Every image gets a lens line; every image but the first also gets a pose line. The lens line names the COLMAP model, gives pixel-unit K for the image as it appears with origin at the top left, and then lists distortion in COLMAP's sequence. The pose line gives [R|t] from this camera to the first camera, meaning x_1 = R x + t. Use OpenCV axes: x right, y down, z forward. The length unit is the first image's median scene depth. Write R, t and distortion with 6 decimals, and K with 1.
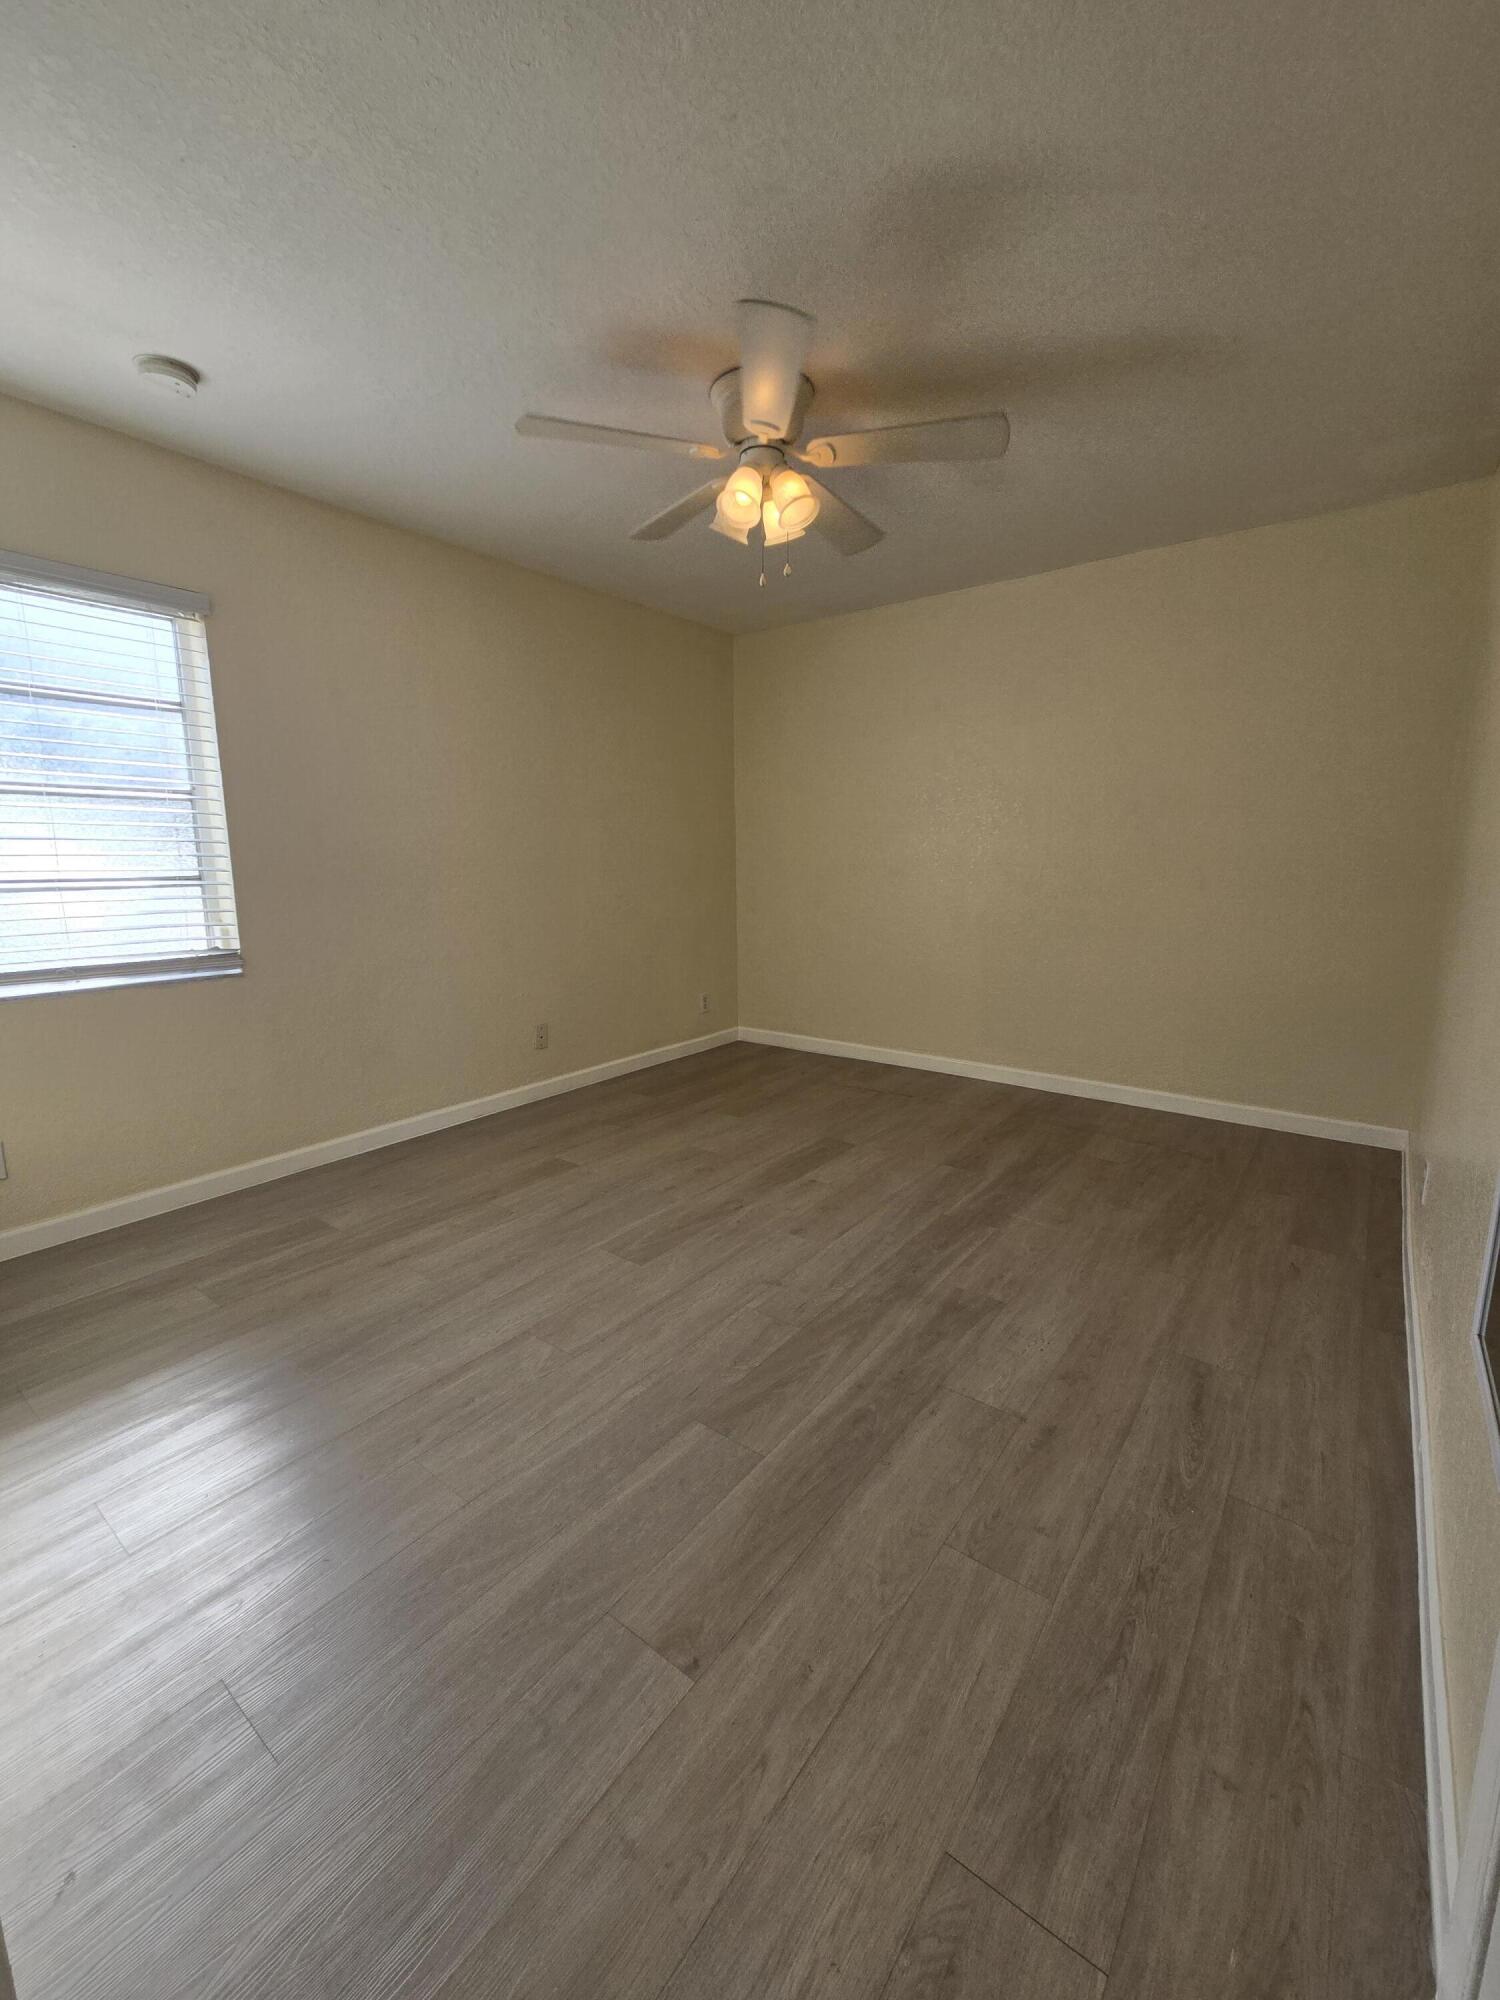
lens RADIAL K [[820.9, 0, 754.8], [0, 820.9, 992.9], [0, 0, 1]] dist [0.003427, 0.000092]
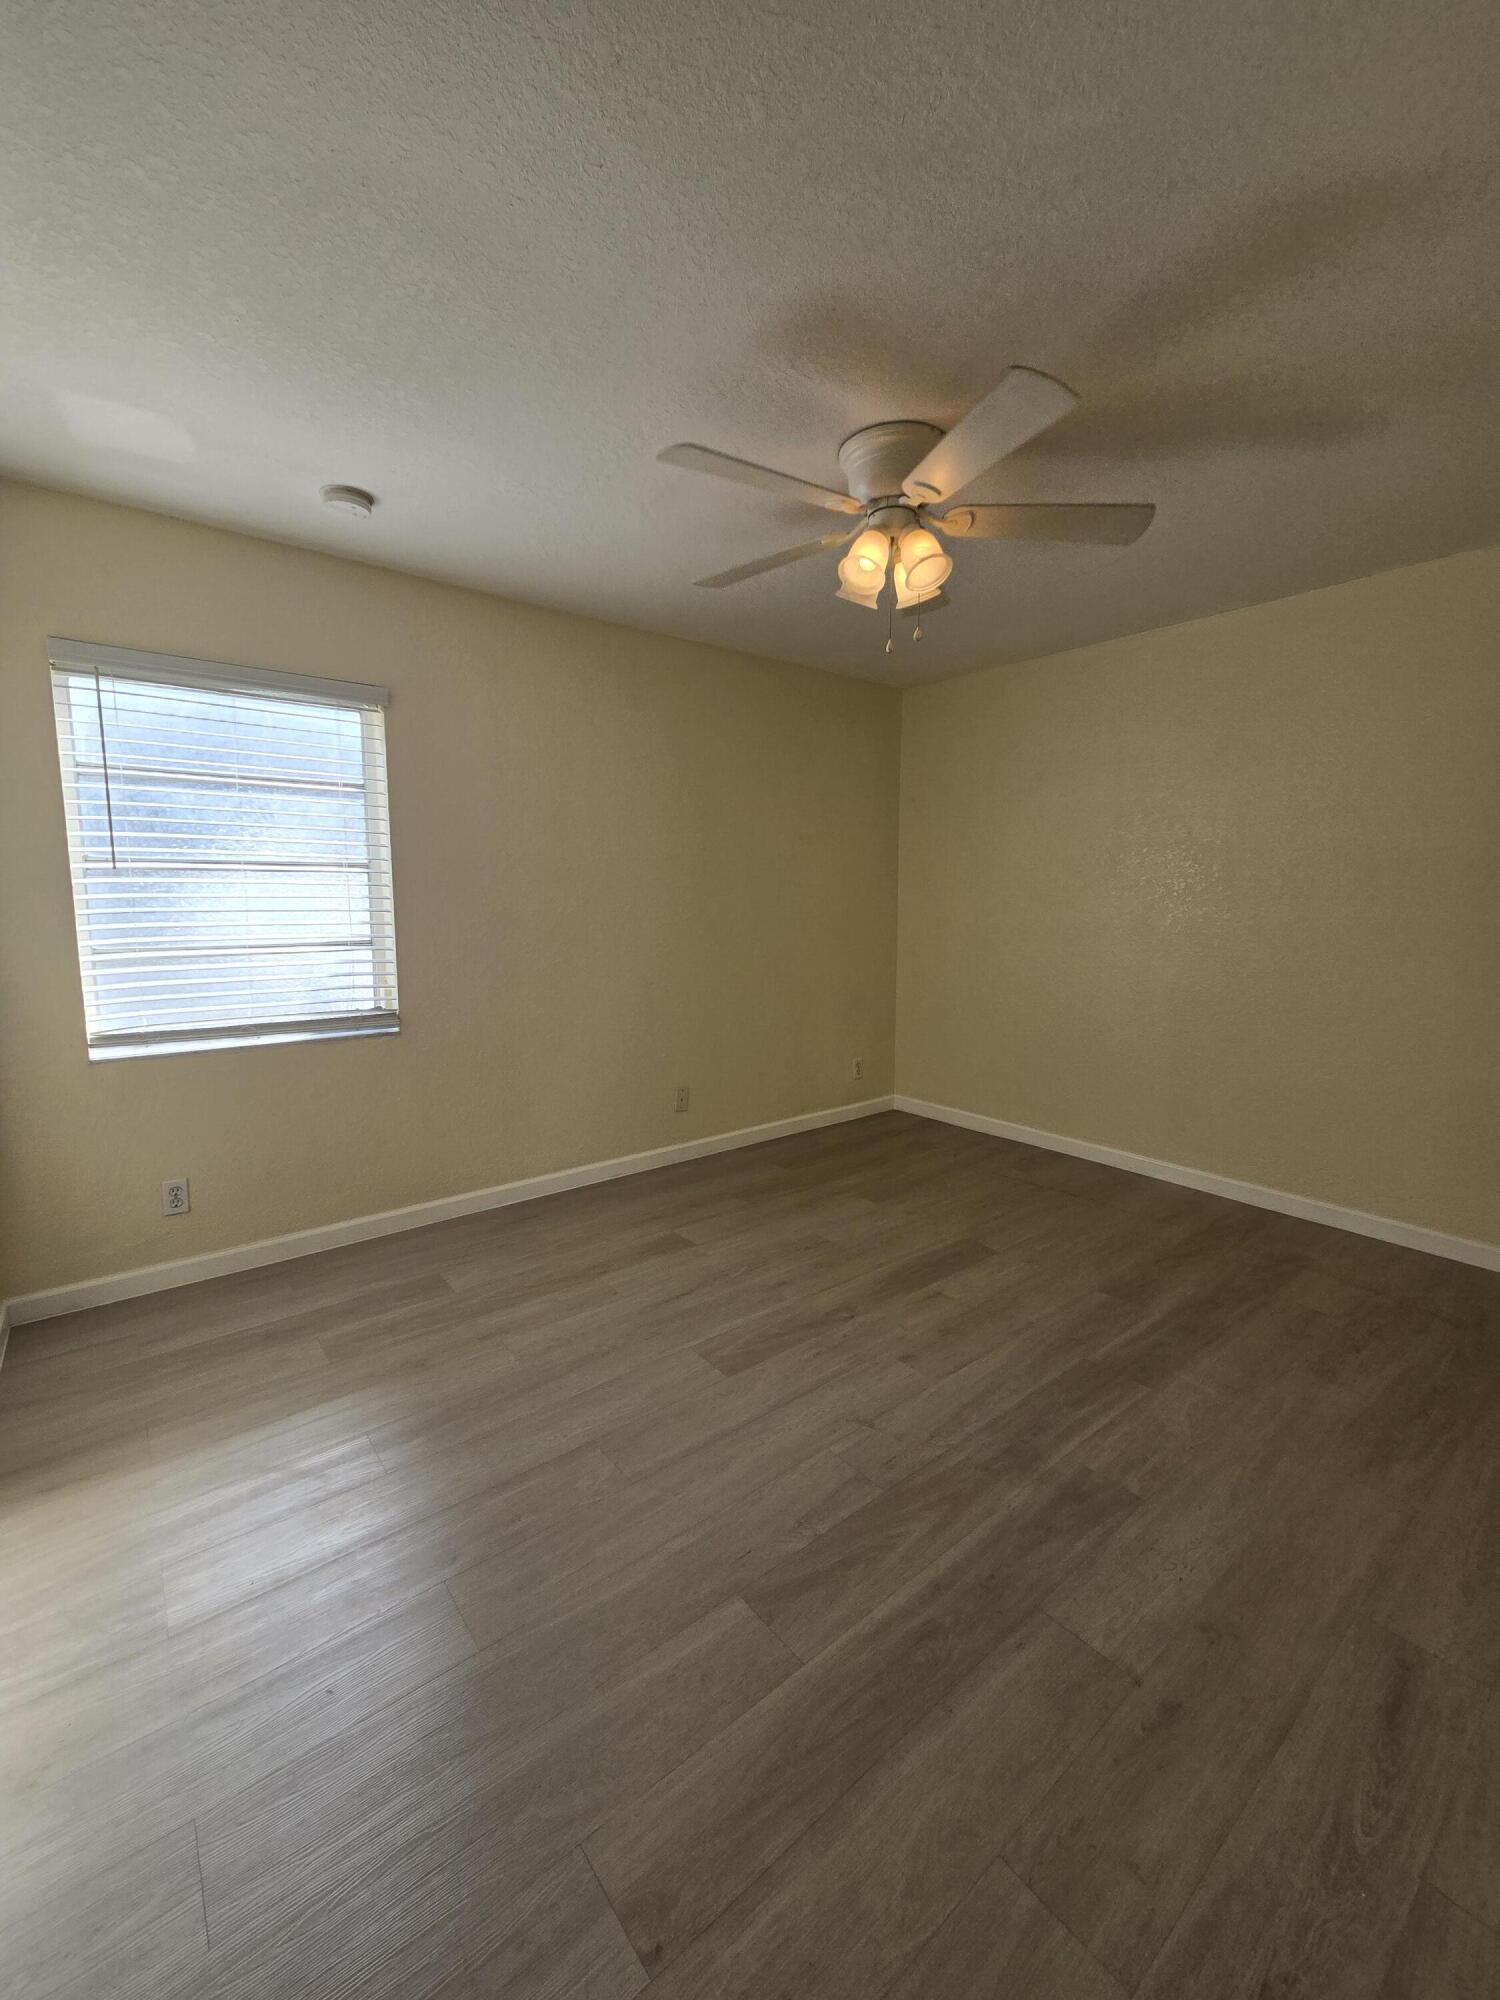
lens RADIAL K [[822.1, 0, 753.2], [0, 822.1, 993.7], [0, 0, 1]] dist [0.002000, -0.000602]
pose [[0.970717, 0.037353, -0.237305, 0.091323], [-0.047940, 0.998089, -0.038999, -0.064860], [0.235394, 0.049233, 0.970652, 0.078877]]
